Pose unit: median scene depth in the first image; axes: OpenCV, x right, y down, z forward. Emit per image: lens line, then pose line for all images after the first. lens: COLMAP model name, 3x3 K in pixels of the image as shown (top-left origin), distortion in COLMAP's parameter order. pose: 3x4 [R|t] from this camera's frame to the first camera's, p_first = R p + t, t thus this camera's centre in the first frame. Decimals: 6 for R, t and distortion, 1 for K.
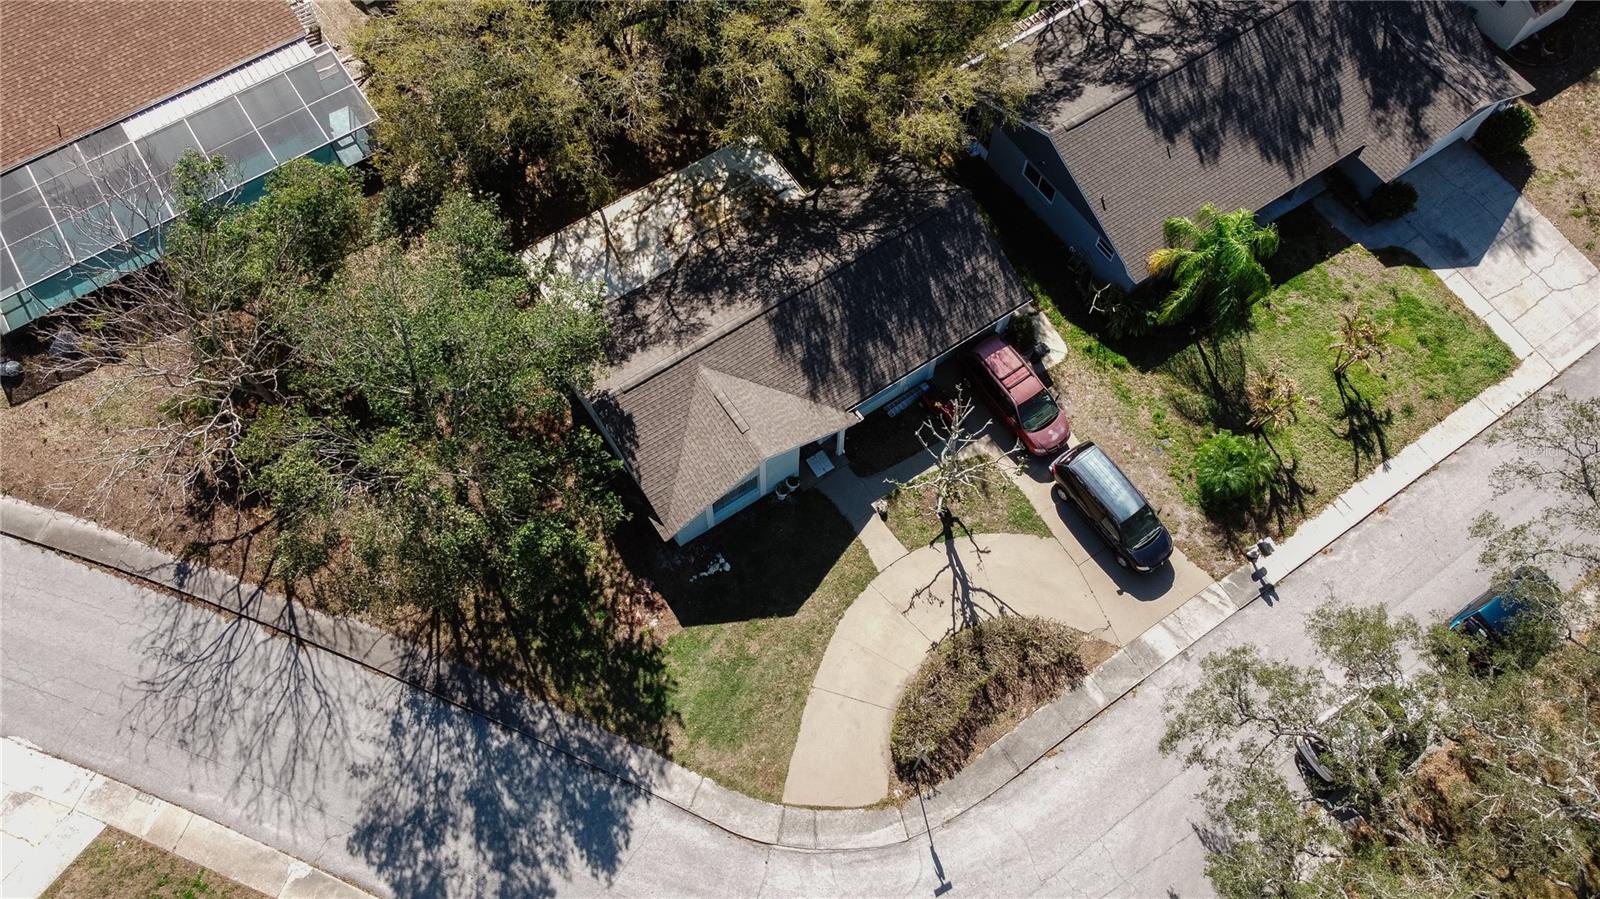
lens RADIAL K [[1213.4, 0, 798.7], [0, 1213.4, 449.2], [0, 0, 1]] dist [0.005900, -0.011859]
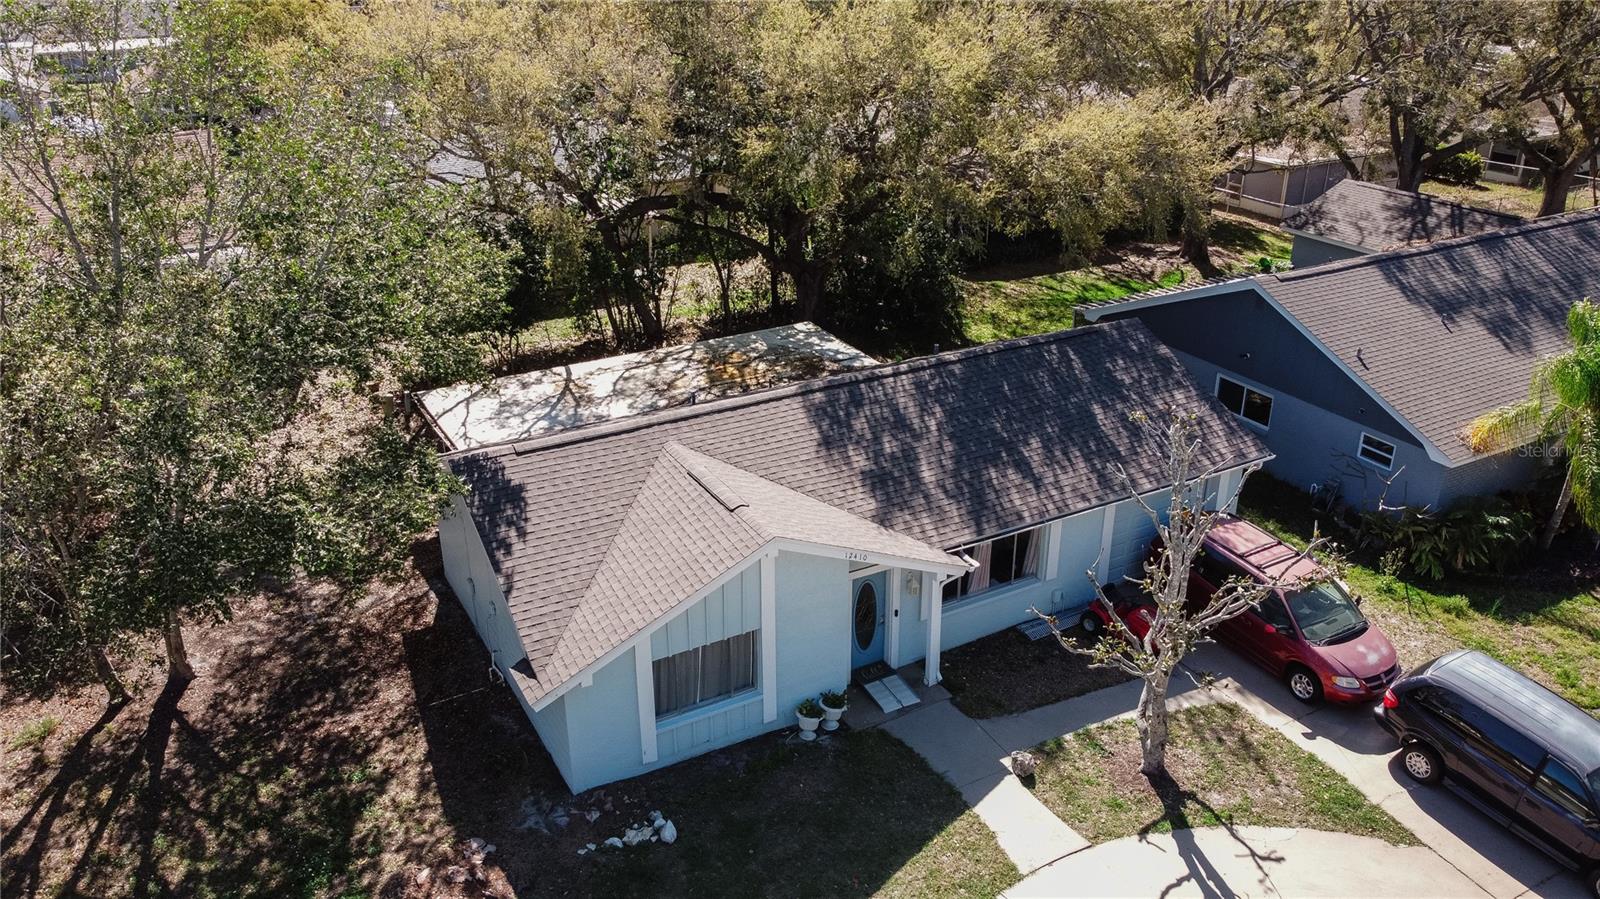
lens RADIAL K [[1213.4, 0, 806.8], [0, 1213.4, 481.6], [0, 0, 1]] dist [0.005900, -0.011859]
pose [[0.996124, 0.032876, -0.081586, 0.020614], [-0.076859, 0.776377, -0.625565, 0.263050], [0.042775, 0.629411, 0.775894, 0.572659]]
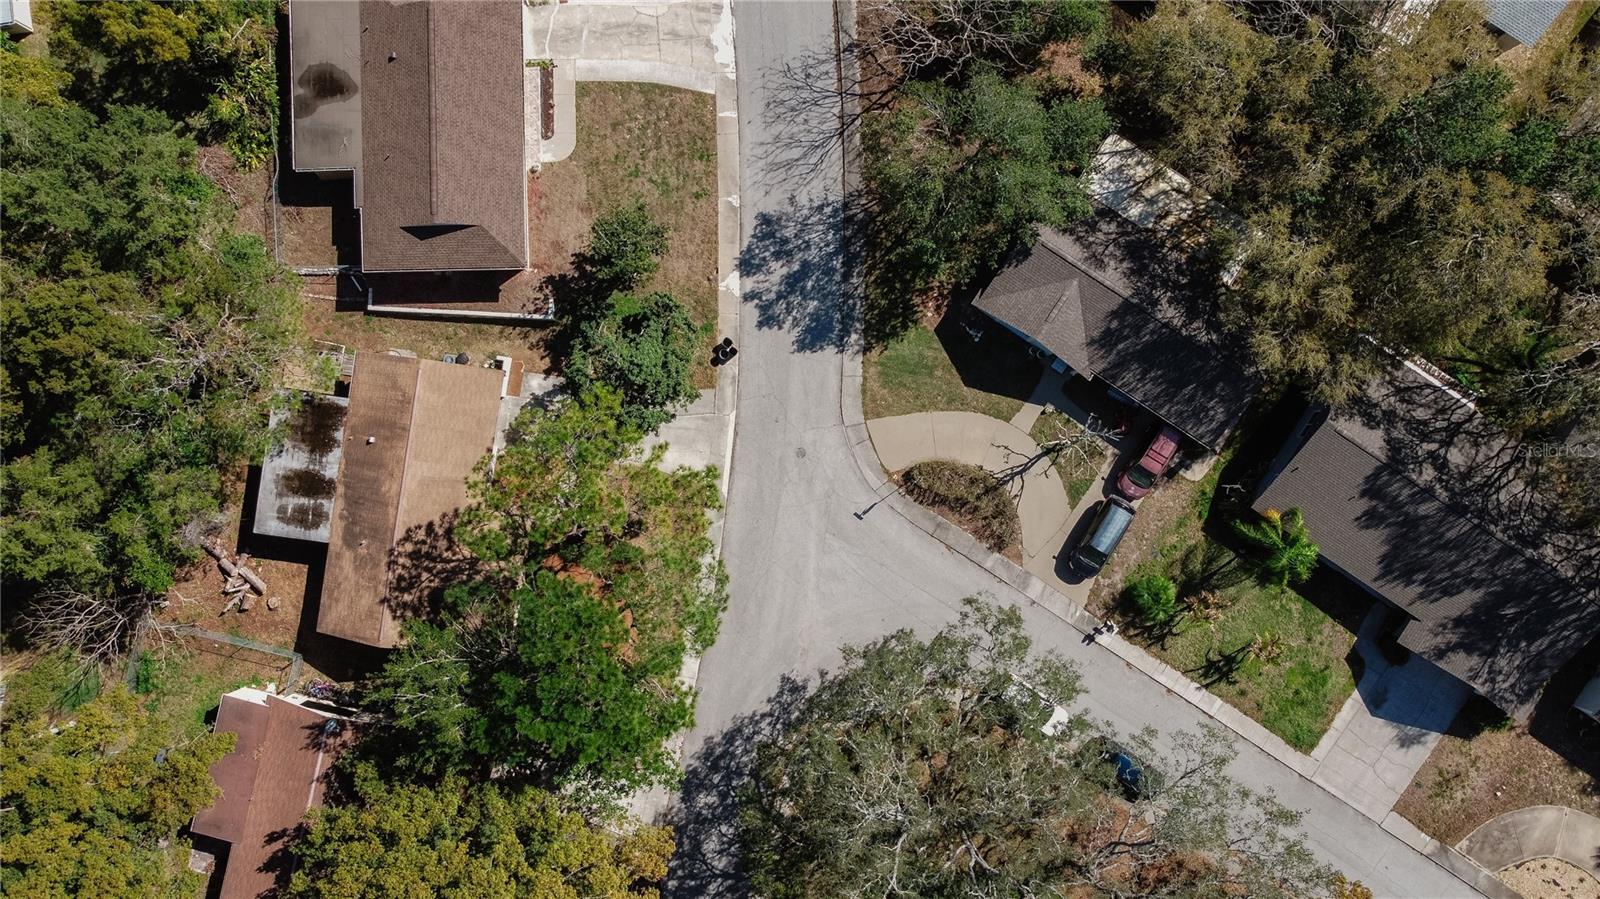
lens RADIAL K [[1213.4, 0, 799.0], [0, 1213.4, 446.1], [0, 0, 1]] dist [0.005900, -0.011859]
pose [[0.383795, 0.923297, -0.014939, 0.009360], [-0.834207, 0.353609, 0.423153, -0.353769], [0.395979, -0.149942, 0.905935, -0.647622]]
